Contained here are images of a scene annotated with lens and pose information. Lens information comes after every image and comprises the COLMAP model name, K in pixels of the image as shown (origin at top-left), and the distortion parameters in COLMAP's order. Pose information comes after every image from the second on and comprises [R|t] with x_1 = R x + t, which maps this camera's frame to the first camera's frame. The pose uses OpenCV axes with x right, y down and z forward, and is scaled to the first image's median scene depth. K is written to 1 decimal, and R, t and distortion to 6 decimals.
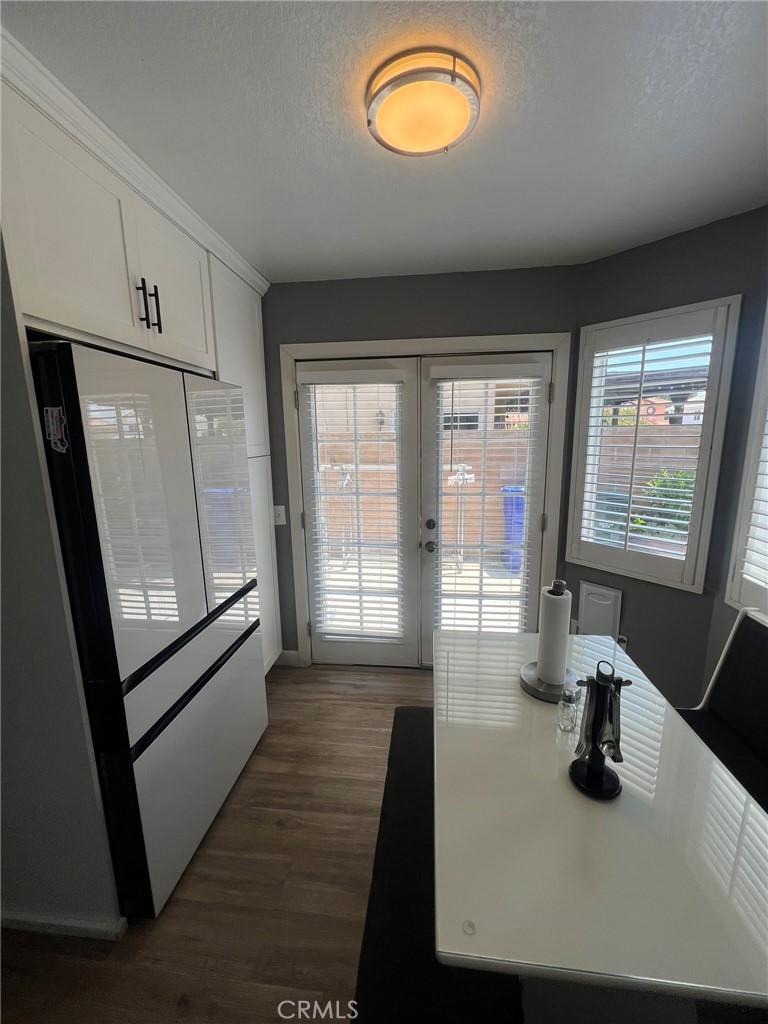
lens RADIAL K [[410.6, 0, 381.5], [0, 410.6, 514.4], [0, 0, 1]] dist [-0.002137, 0.000616]
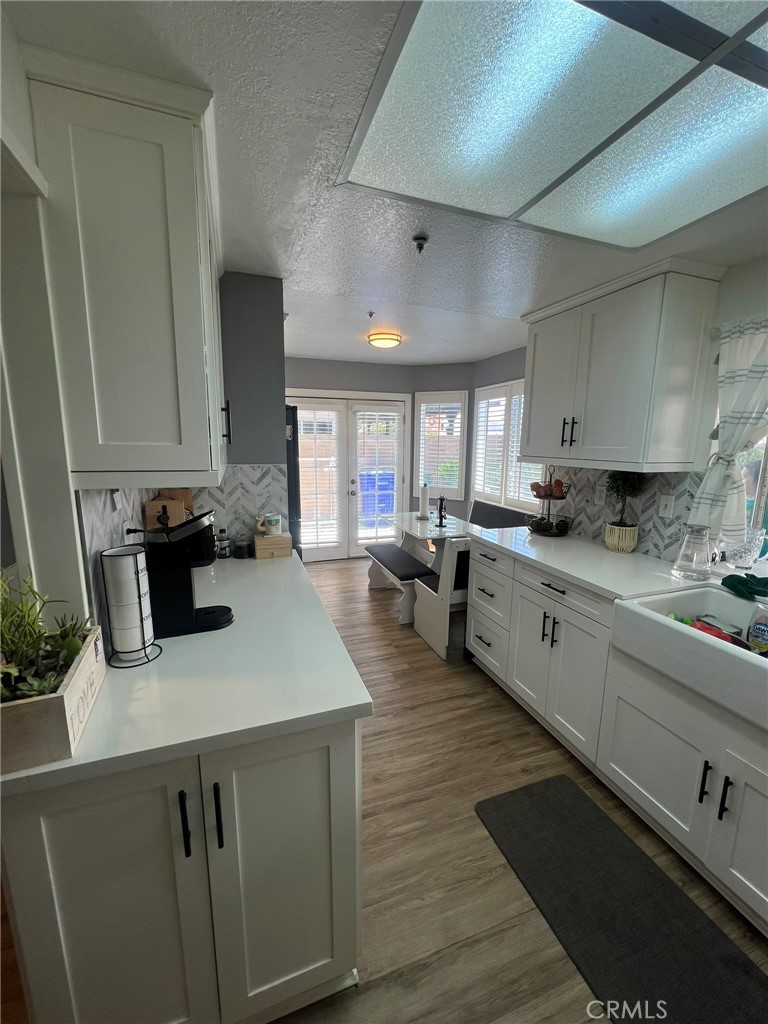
lens RADIAL K [[410.6, 0, 380.9], [0, 410.6, 511.3], [0, 0, 1]] dist [-0.002137, 0.000616]
pose [[0.900460, -0.054266, 0.431541, -0.680972], [0.060501, 0.998168, -0.000722, 0.191732], [-0.430711, 0.026759, 0.902093, -0.928873]]
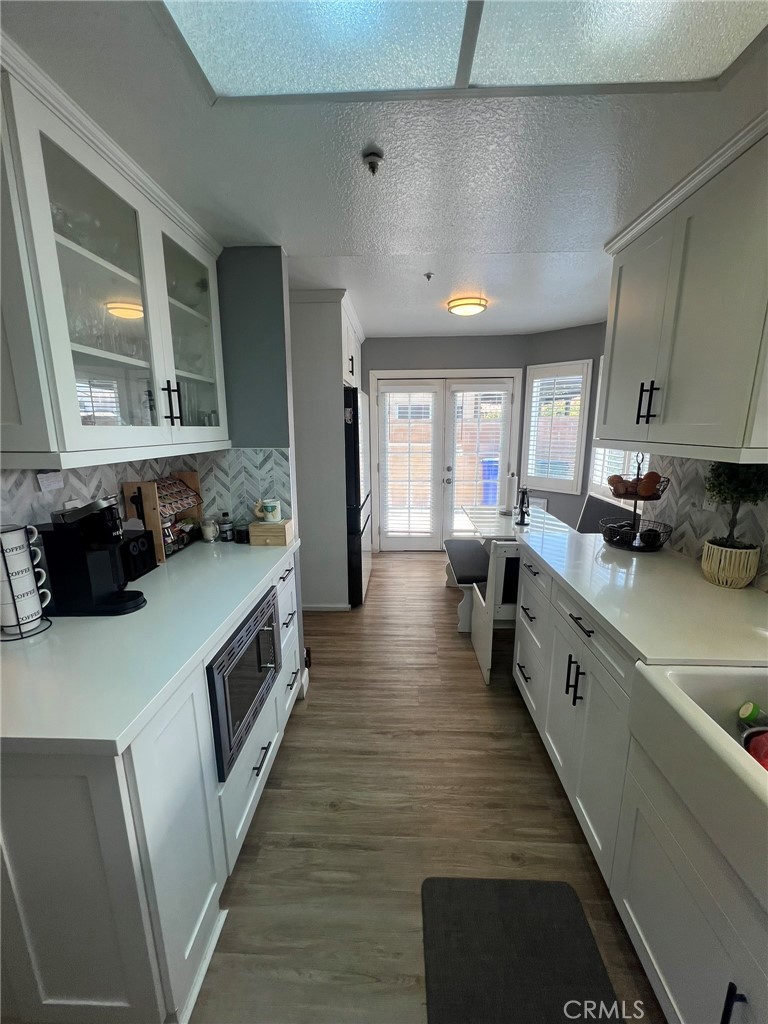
lens RADIAL K [[410.6, 0, 380.2], [0, 410.6, 511.4], [0, 0, 1]] dist [-0.002137, 0.000616]
pose [[0.997763, -0.008044, 0.066363, -0.339699], [0.006743, 0.999781, 0.019816, 0.191040], [-0.066508, -0.019324, 0.997599, -0.892072]]
